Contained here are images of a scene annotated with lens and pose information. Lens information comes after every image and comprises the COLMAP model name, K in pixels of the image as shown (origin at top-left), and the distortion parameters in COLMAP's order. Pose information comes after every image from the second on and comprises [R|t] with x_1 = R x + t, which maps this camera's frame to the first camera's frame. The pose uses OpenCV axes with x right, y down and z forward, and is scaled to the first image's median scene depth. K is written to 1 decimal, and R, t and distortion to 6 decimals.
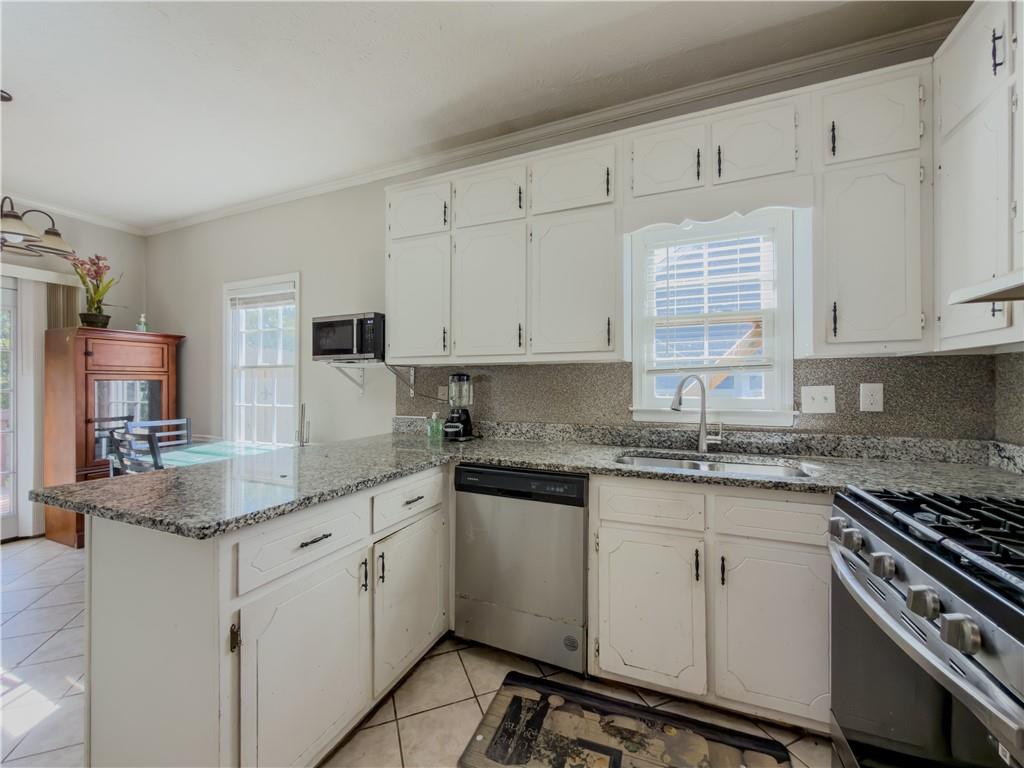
lens RADIAL K [[410.5, 0, 512.5], [0, 410.5, 383.8], [0, 0, 1]] dist [0.000367, -0.000140]
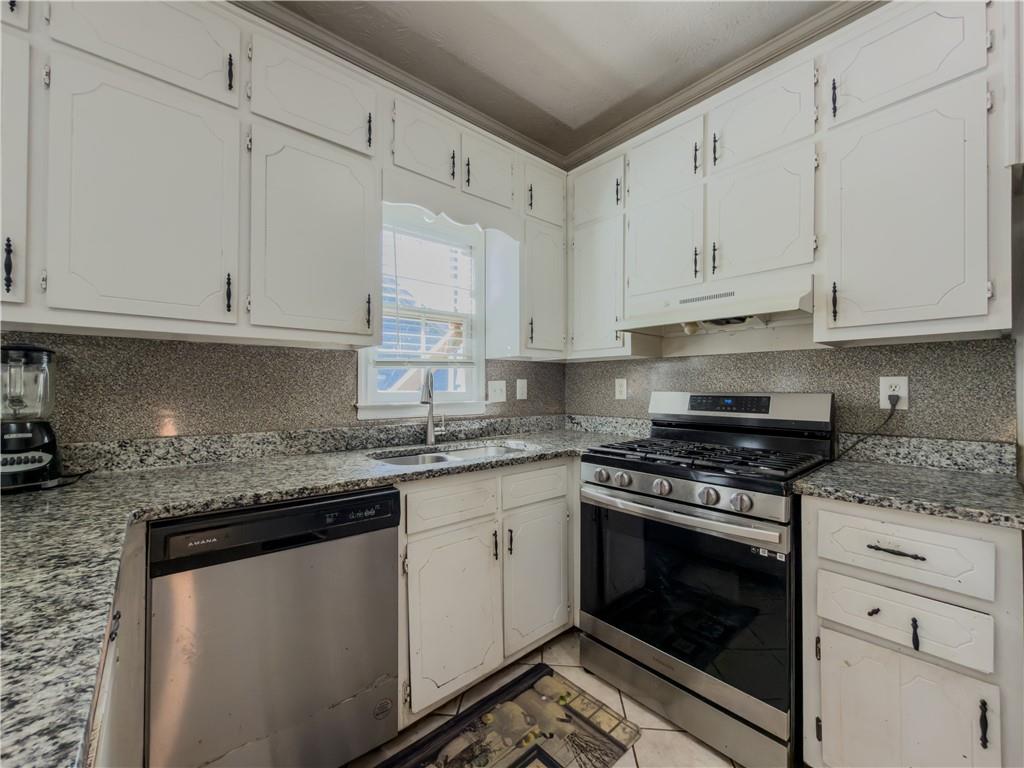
lens RADIAL K [[415.0, 0, 511.7], [0, 415.0, 383.5], [0, 0, 1]] dist [-0.000742, 0.000368]
pose [[0.448285, 0.010713, 0.893826, -0.323413], [-0.003371, 0.999941, -0.010295, 0.021987], [-0.893884, 0.001602, 0.448295, 0.313299]]
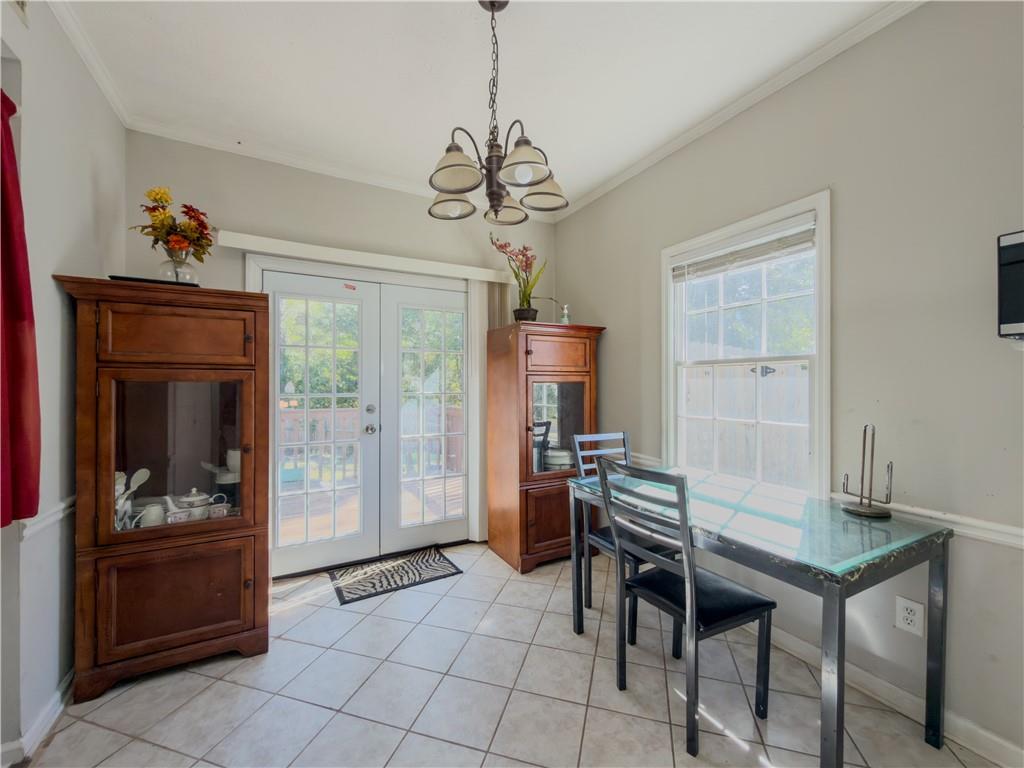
lens RADIAL K [[410.5, 0, 512.5], [0, 410.5, 383.8], [0, 0, 1]] dist [0.000367, -0.000140]
pose [[0.789659, -0.001151, -0.613545, -0.719899], [0.001820, 0.999998, 0.000467, -0.008205], [0.613543, -0.001485, 0.789660, 0.396136]]
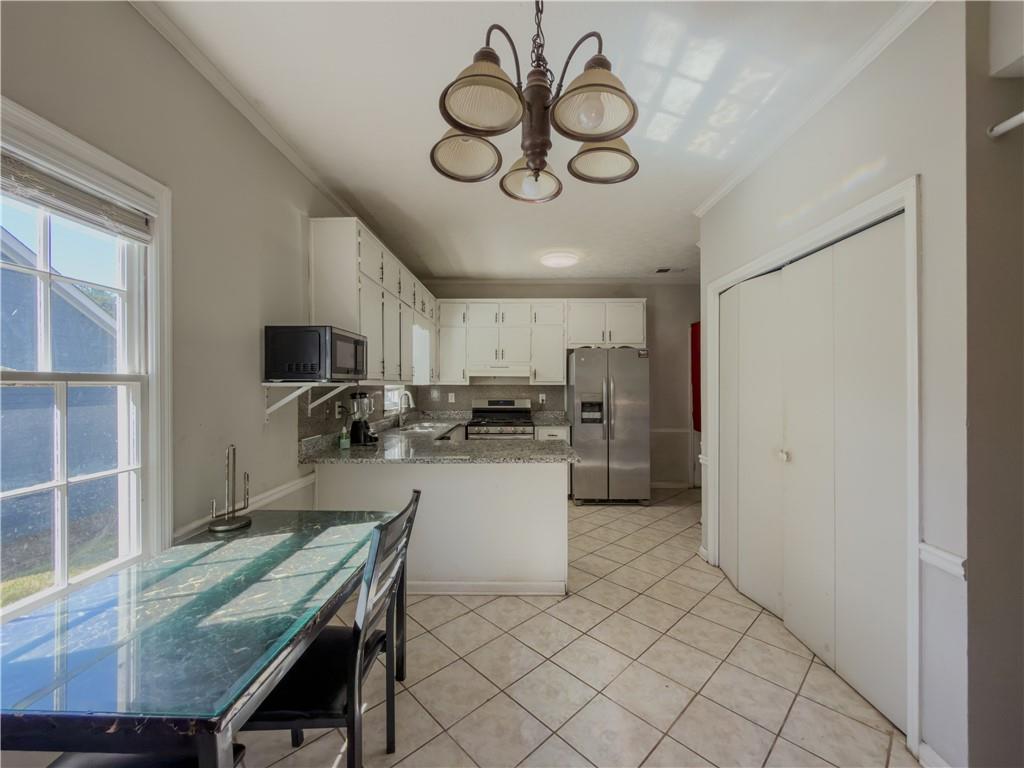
lens RADIAL K [[410.5, 0, 512.5], [0, 410.5, 383.8], [0, 0, 1]] dist [0.000367, -0.000140]
pose [[-0.375585, 0.001945, 0.926786, -1.578039], [-0.001099, 0.999996, -0.002545, -0.051764], [-0.926787, -0.001975, -0.375582, 1.115758]]
